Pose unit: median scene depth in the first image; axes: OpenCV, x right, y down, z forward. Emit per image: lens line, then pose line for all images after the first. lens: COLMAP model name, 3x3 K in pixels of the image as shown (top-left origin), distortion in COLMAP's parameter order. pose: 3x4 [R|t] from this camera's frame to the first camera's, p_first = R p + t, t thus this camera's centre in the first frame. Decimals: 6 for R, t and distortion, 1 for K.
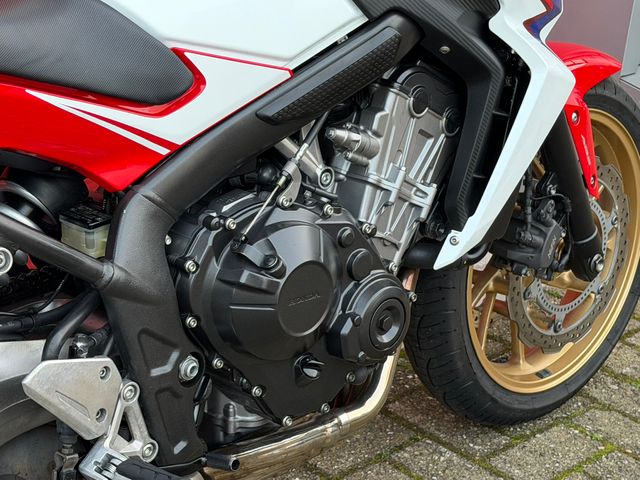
lens RADIAL K [[1450.5, 0, 298.7], [0, 1450.5, 209.4], [0, 0, 1]] dist [0.130389, 0.000000]
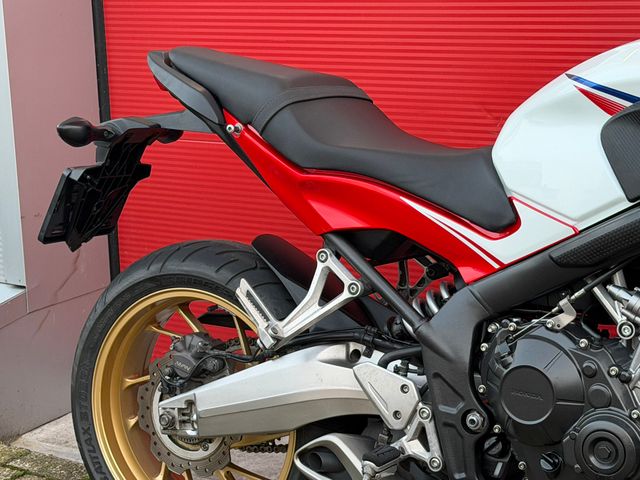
lens RADIAL K [[1450.5, 0, 308.7], [0, 1450.5, 245.5], [0, 0, 1]] dist [0.130389, 0.000000]
pose [[0.245984, 0.115734, -0.962340, 1.245787], [-0.340029, 0.940052, 0.026139, -0.033396], [0.907674, 0.320793, 0.270591, 0.431418]]
